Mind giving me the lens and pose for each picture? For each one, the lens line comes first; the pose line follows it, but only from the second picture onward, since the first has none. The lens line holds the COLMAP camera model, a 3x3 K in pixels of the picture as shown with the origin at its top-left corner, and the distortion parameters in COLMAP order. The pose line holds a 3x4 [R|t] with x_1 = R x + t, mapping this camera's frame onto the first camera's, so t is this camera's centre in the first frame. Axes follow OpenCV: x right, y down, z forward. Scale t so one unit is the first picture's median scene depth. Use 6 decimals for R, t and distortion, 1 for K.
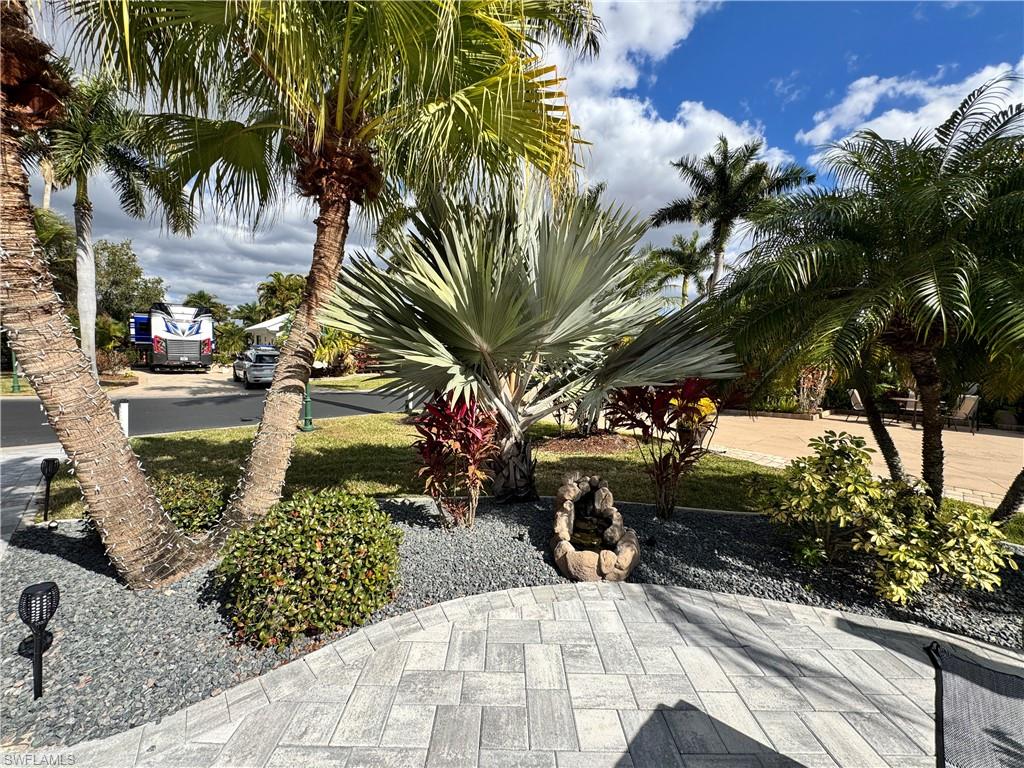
lens RADIAL K [[407.4, 0, 506.4], [0, 407.4, 383.9], [0, 0, 1]] dist [-0.002522, 0.000314]
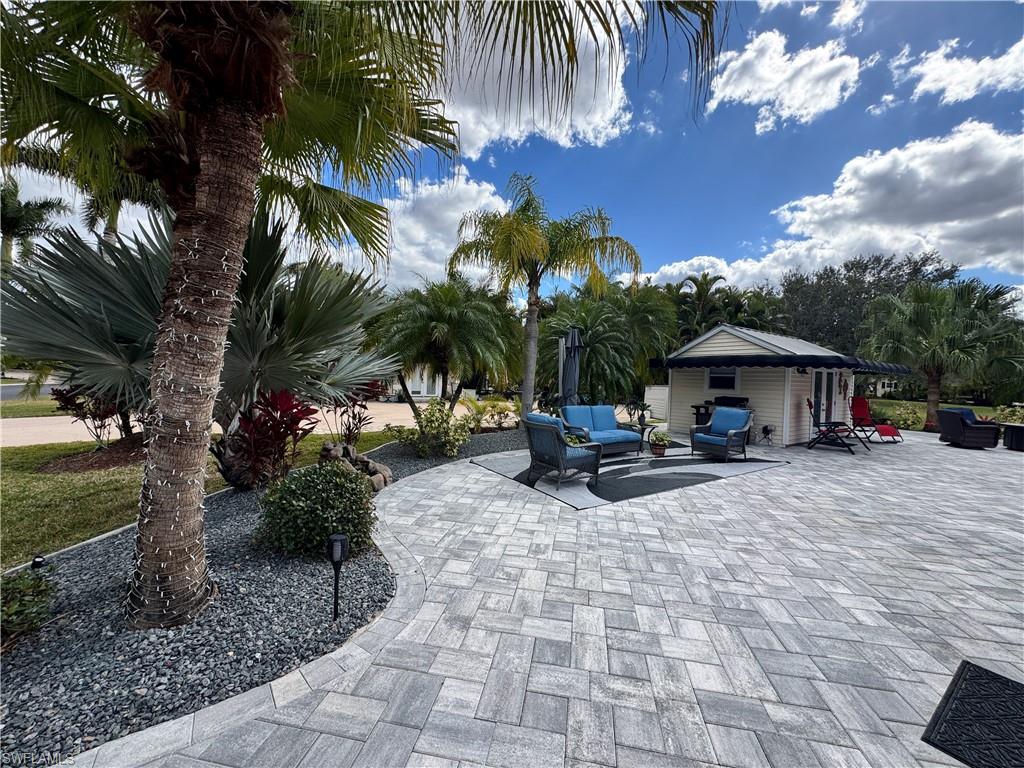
lens RADIAL K [[408.9, 0, 511.6], [0, 408.9, 383.3], [0, 0, 1]] dist [-0.000989, 0.000327]
pose [[0.183308, -0.044803, 0.982034, -0.346181], [0.039565, 0.998488, 0.038168, -0.007902], [-0.982259, 0.031858, 0.184803, 0.020167]]
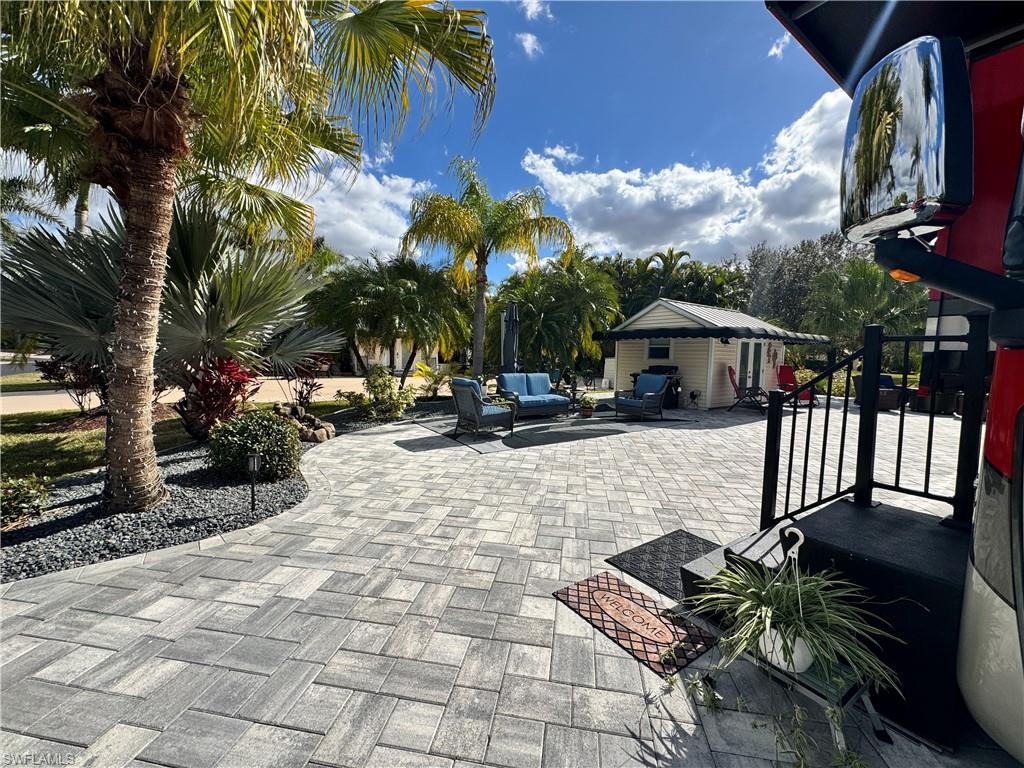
lens RADIAL K [[411.3, 0, 509.8], [0, 411.3, 383.6], [0, 0, 1]] dist [-0.001307, -0.000140]
pose [[0.167741, -0.102970, 0.980439, -0.411522], [0.047428, 0.994221, 0.096303, 0.004204], [-0.984690, 0.030346, 0.171655, -0.081805]]
